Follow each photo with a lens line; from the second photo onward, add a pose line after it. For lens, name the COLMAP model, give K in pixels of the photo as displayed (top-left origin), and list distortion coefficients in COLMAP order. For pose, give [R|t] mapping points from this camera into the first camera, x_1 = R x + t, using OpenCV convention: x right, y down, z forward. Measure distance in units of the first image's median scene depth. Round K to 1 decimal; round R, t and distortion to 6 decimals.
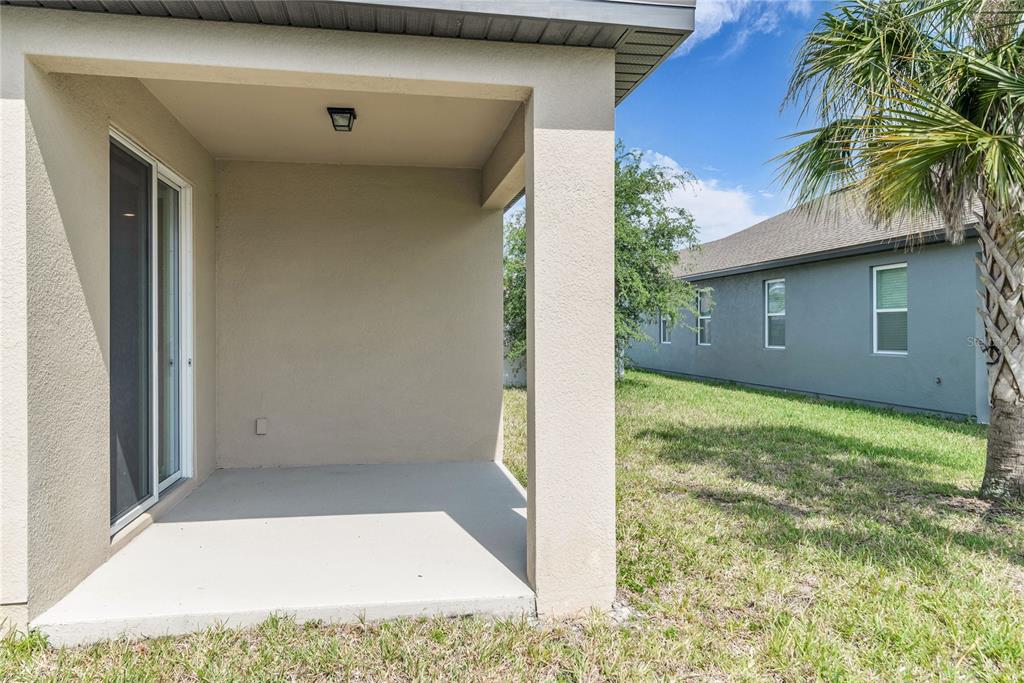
lens RADIAL K [[683.4, 0, 510.9], [0, 683.4, 325.2], [0, 0, 1]] dist [0.001082, 0.000402]
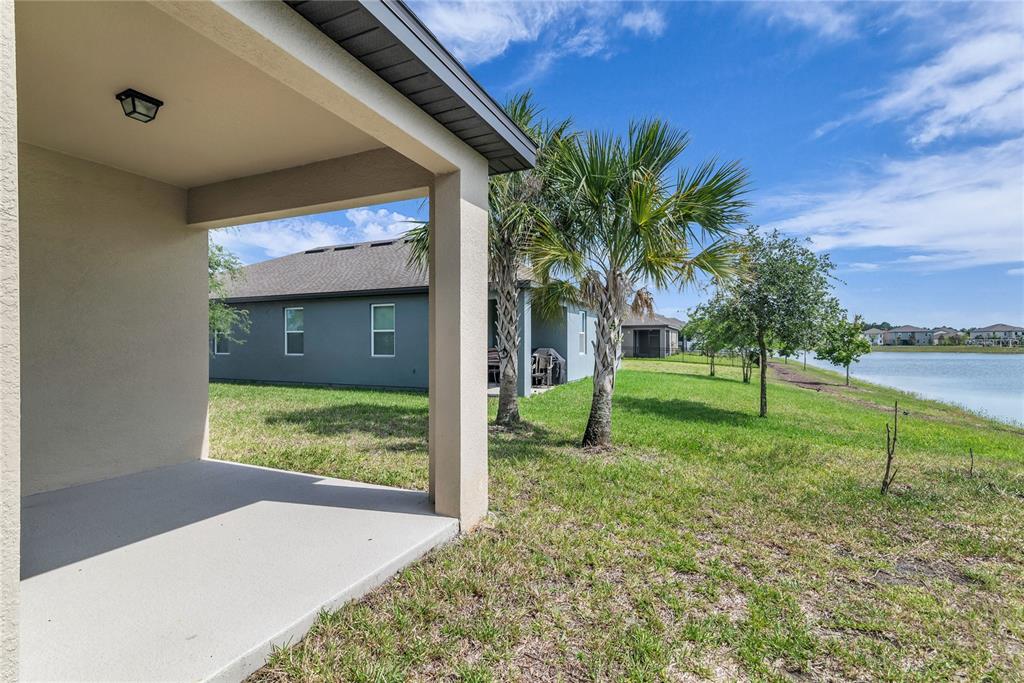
lens RADIAL K [[457.4, 0, 512.0], [0, 457.4, 341.5], [0, 0, 1]] dist [0.001448, 0.000431]
pose [[0.565903, 0.004643, 0.824459, -0.217130], [-0.005648, 0.999983, -0.001755, 0.005403], [-0.824452, -0.003663, 0.565919, 0.111842]]
